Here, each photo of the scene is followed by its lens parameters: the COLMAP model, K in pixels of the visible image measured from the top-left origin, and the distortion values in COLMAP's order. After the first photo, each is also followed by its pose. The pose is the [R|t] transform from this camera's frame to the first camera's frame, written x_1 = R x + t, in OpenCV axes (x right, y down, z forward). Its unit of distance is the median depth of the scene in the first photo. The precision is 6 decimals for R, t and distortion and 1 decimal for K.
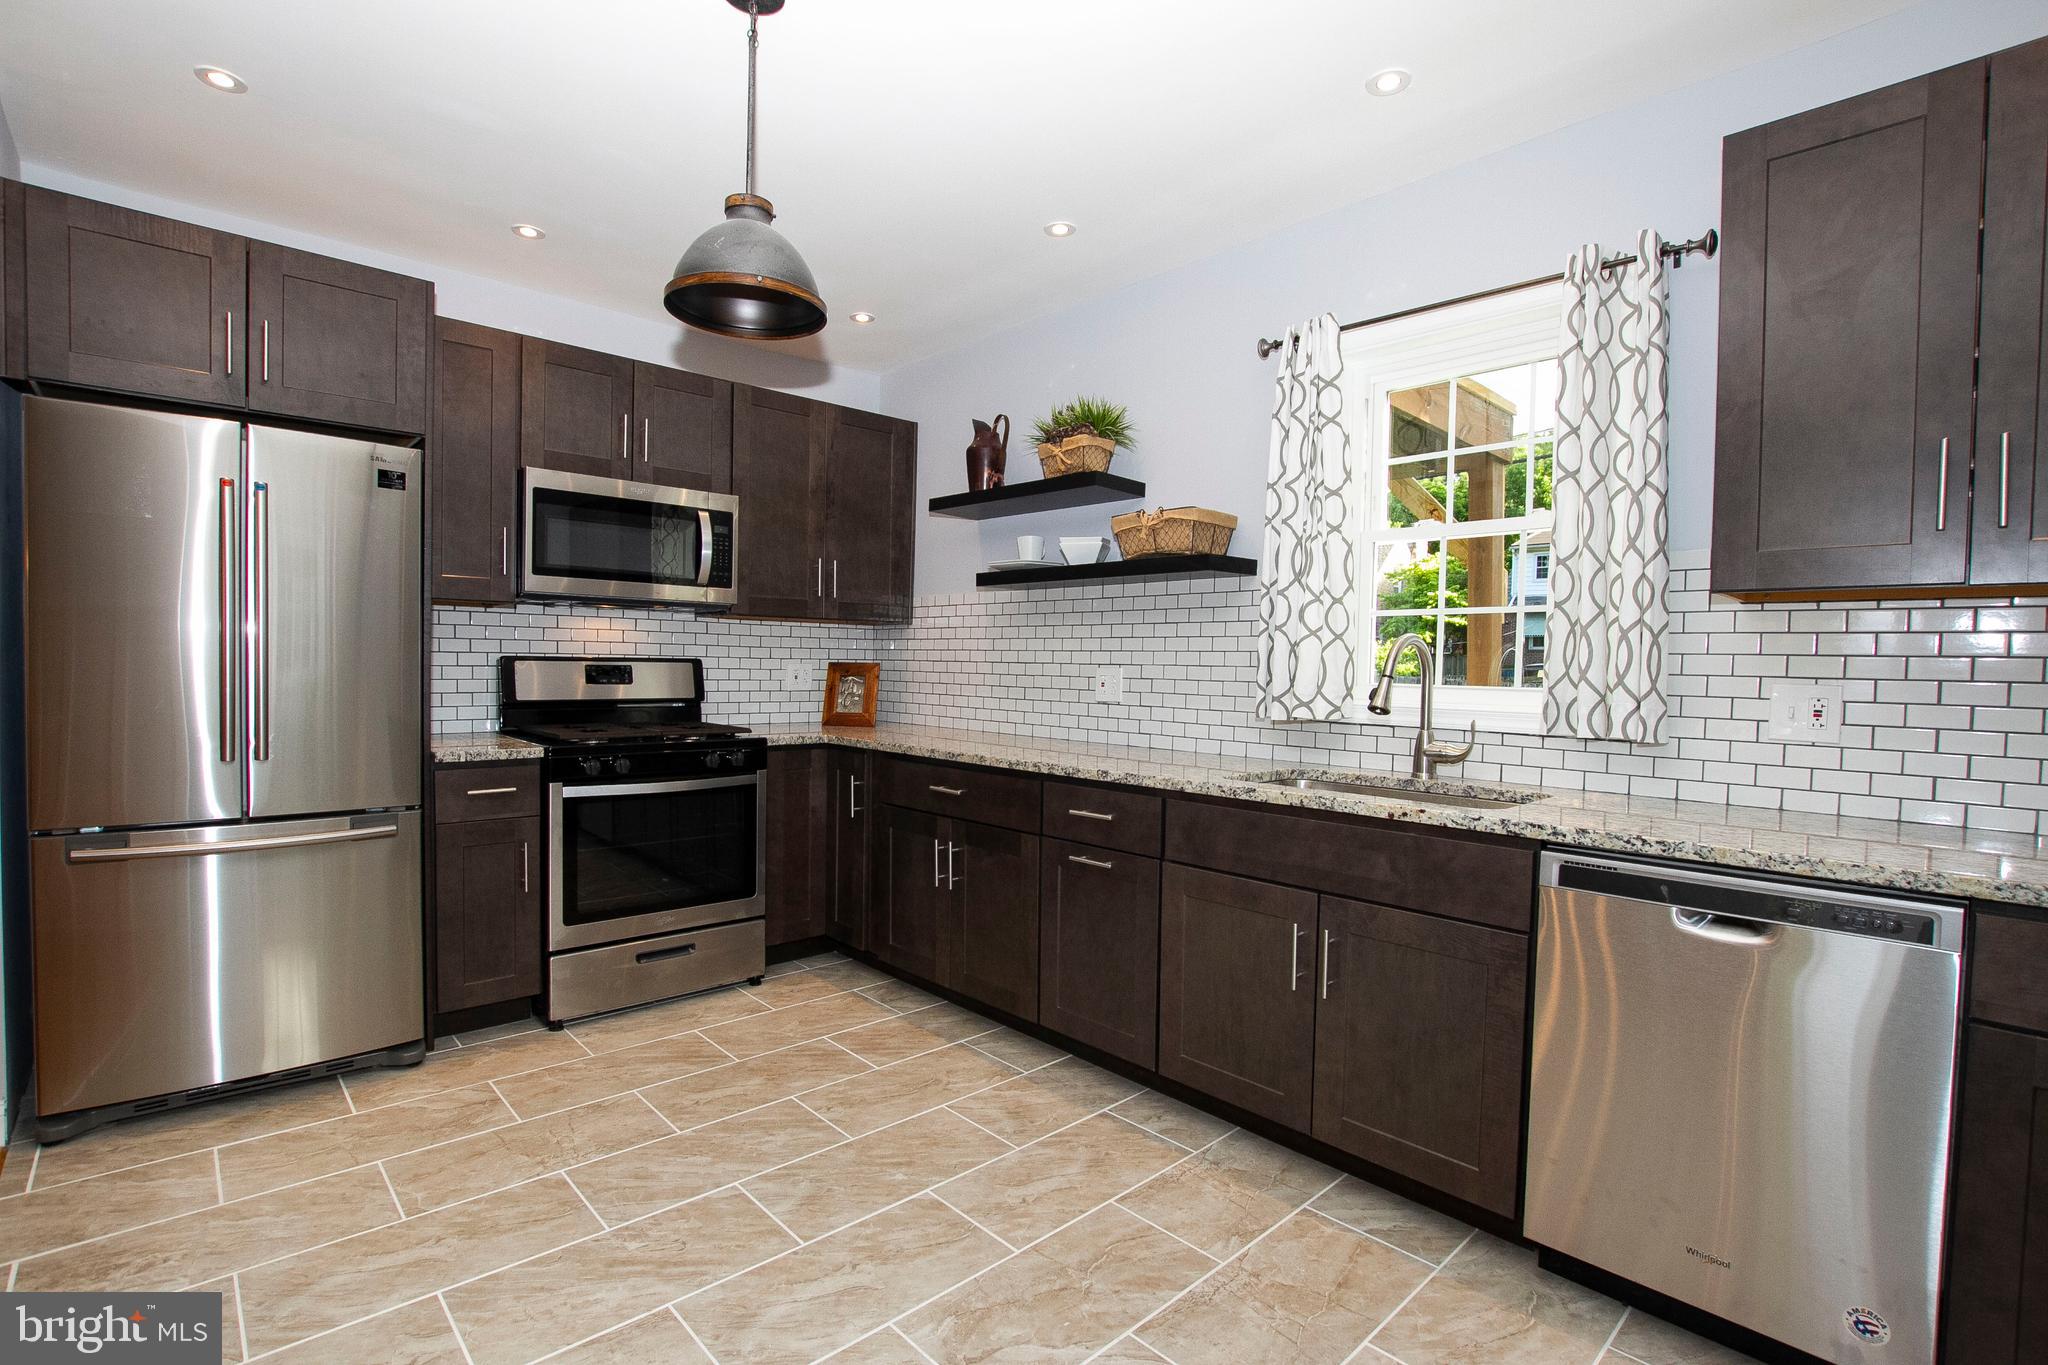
lens RADIAL K [[953.1, 0, 1016.1], [0, 953.1, 693.8], [0, 0, 1]] dist [-0.031644, 0.004213]
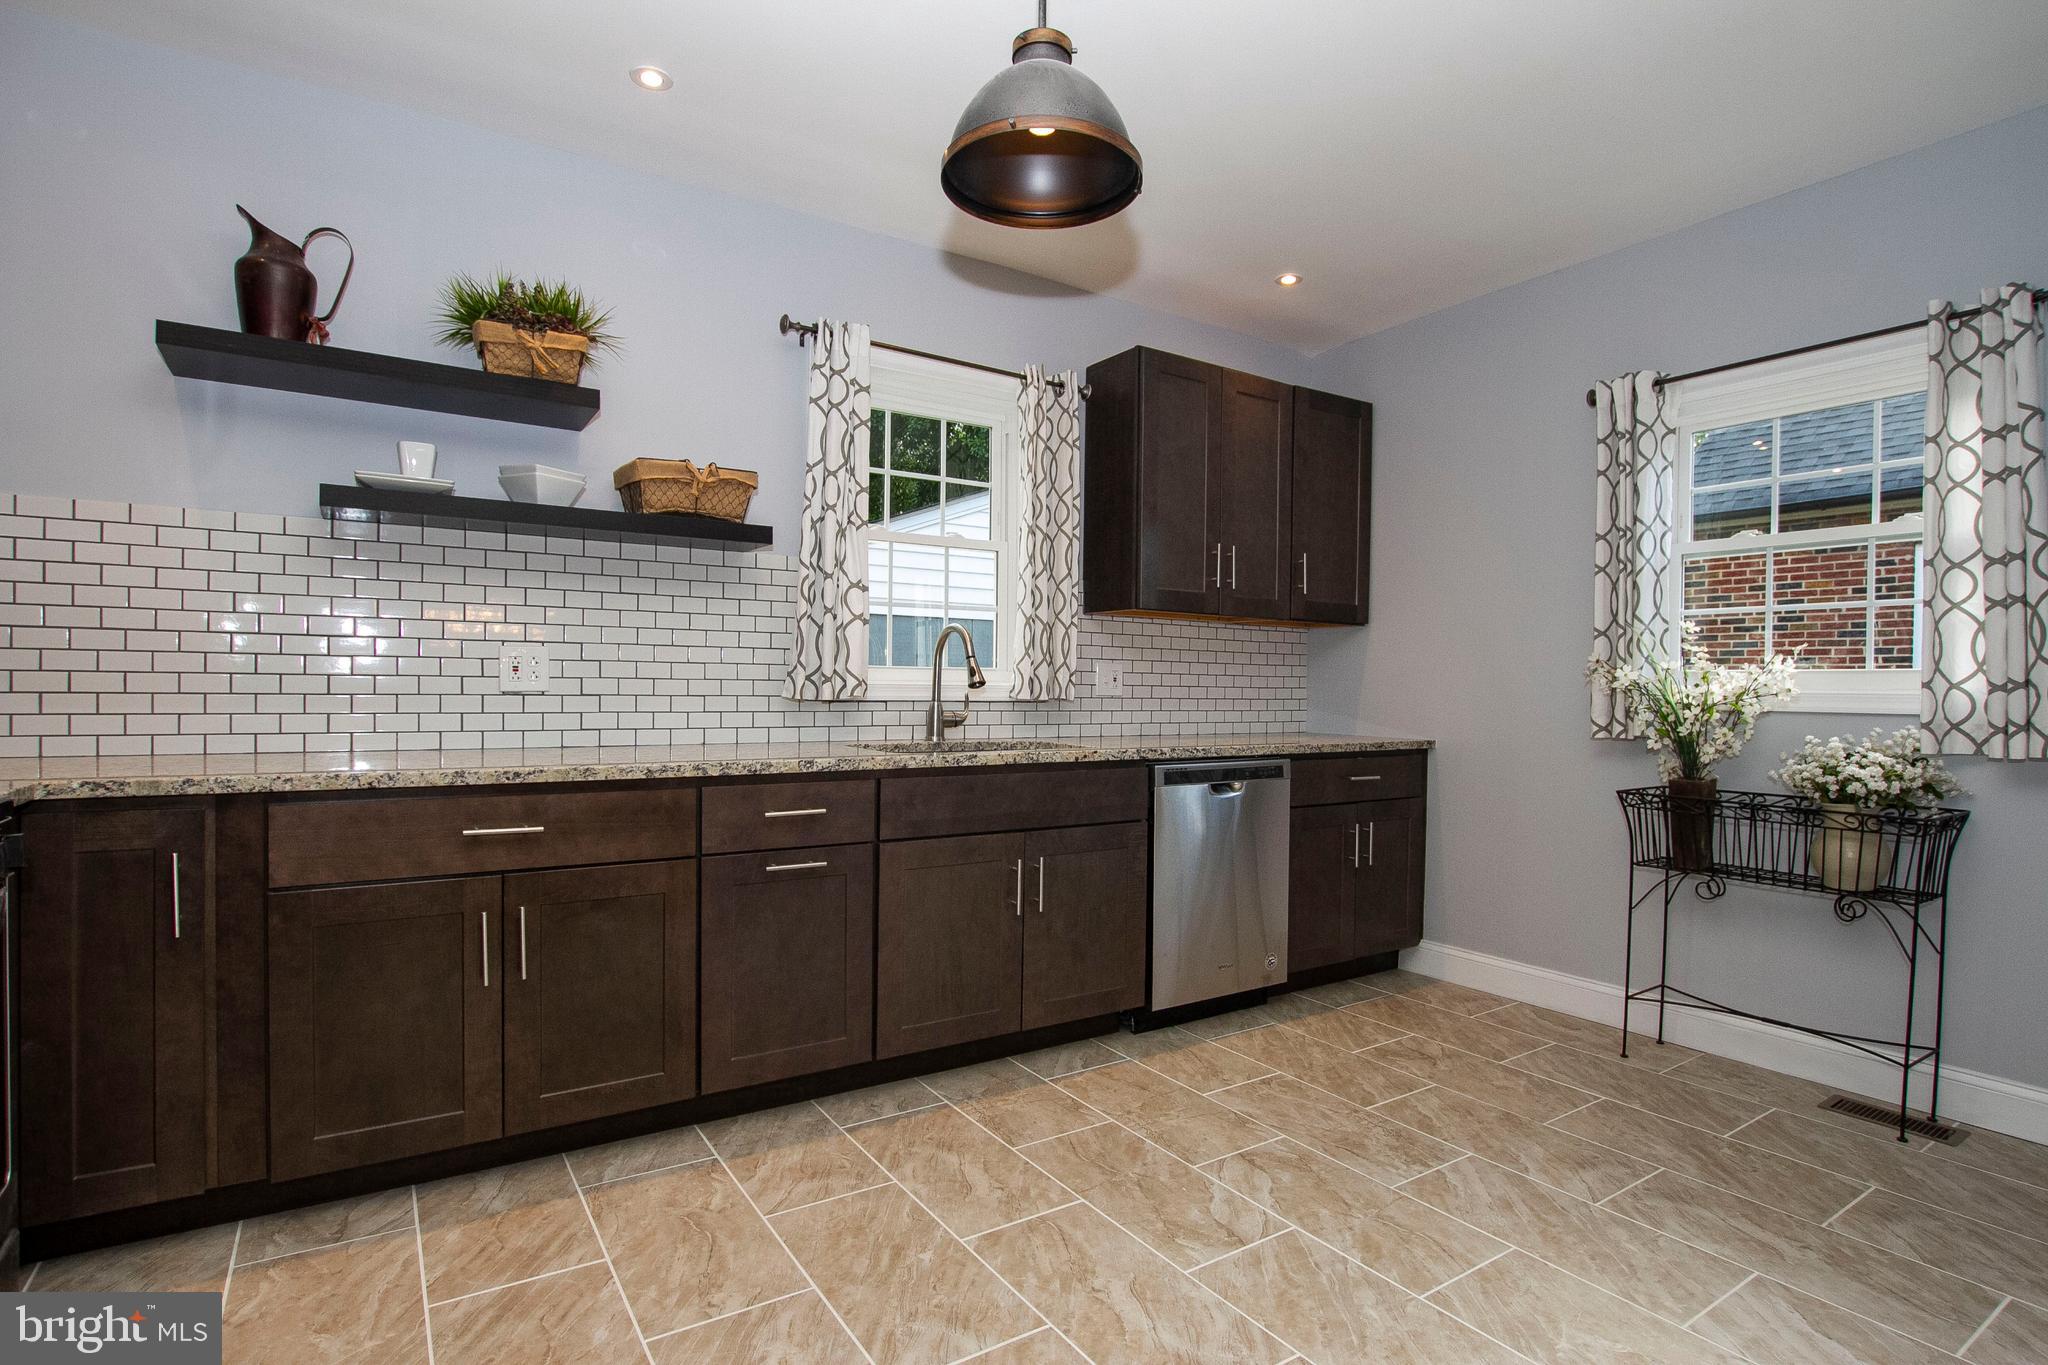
lens RADIAL K [[1017.0, 0, 1020.3], [0, 1017.0, 702.6], [0, 0, 1]] dist [-0.031299, 0.001360]
pose [[0.169467, -0.031219, 0.985041, -0.701006], [0.023329, 0.999345, 0.027659, 0.004262], [-0.985260, 0.018293, 0.170084, 0.554844]]
